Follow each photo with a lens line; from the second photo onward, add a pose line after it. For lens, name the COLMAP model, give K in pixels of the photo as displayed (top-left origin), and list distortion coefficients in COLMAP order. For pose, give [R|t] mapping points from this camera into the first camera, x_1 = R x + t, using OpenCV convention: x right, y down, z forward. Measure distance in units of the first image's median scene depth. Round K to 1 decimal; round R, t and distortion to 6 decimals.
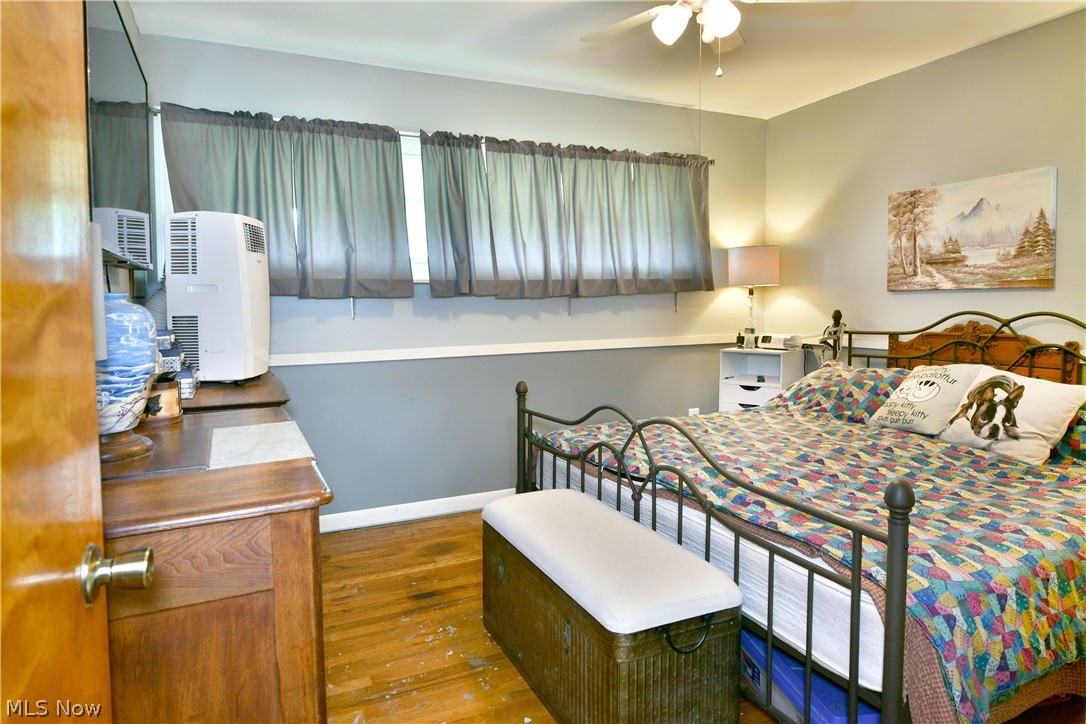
lens RADIAL K [[668.6, 0, 543.5], [0, 668.6, 363.8], [0, 0, 1]] dist [-0.004187, -0.010484]
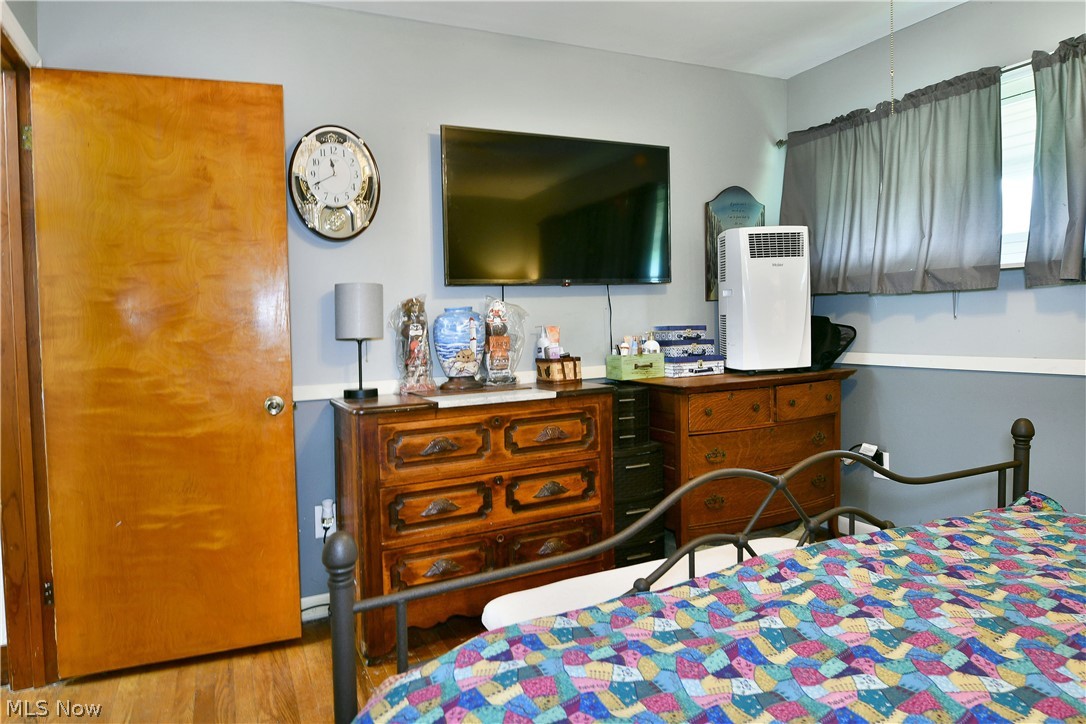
lens RADIAL K [[668.6, 0, 544.0], [0, 668.6, 365.1], [0, 0, 1]] dist [-0.004187, -0.010484]
pose [[0.023114, 0.068348, -0.997394, 0.608865], [-0.061233, 0.995884, 0.066826, -0.037097], [0.997856, 0.059528, 0.027204, 0.550084]]
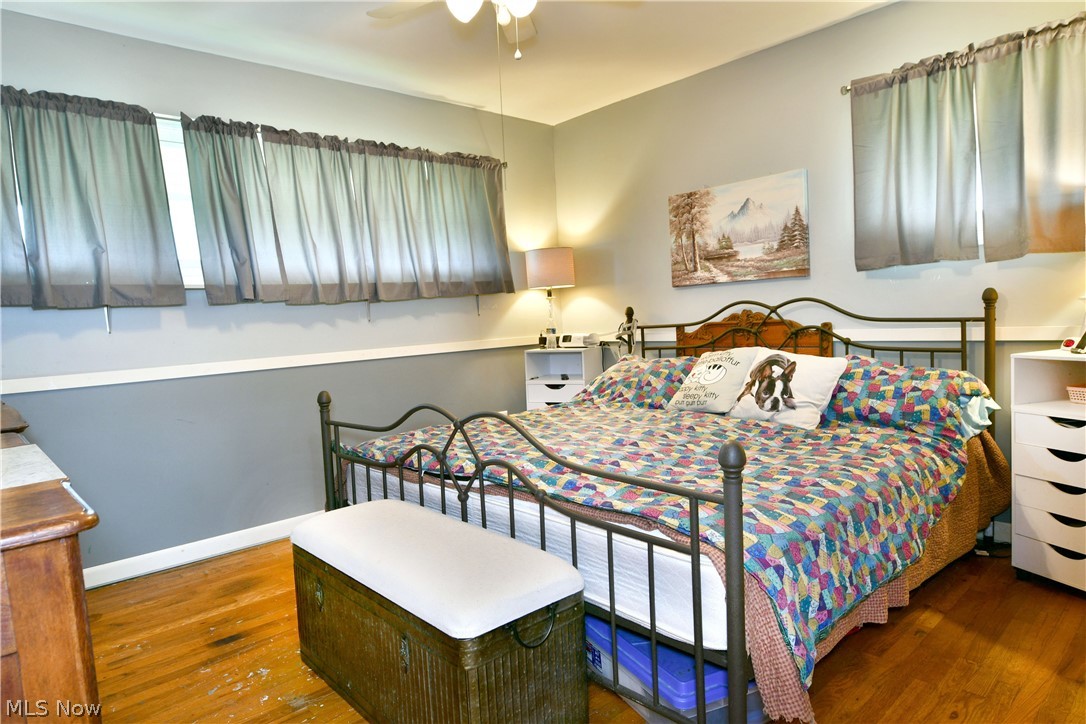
lens RADIAL K [[668.6, 0, 542.0], [0, 668.6, 386.1], [0, 0, 1]] dist [-0.004187, -0.010484]
pose [[0.954570, -0.067064, 0.290341, -0.013004], [0.063347, 0.997745, 0.022192, 0.018450], [-0.291175, -0.002792, 0.956666, 0.038841]]
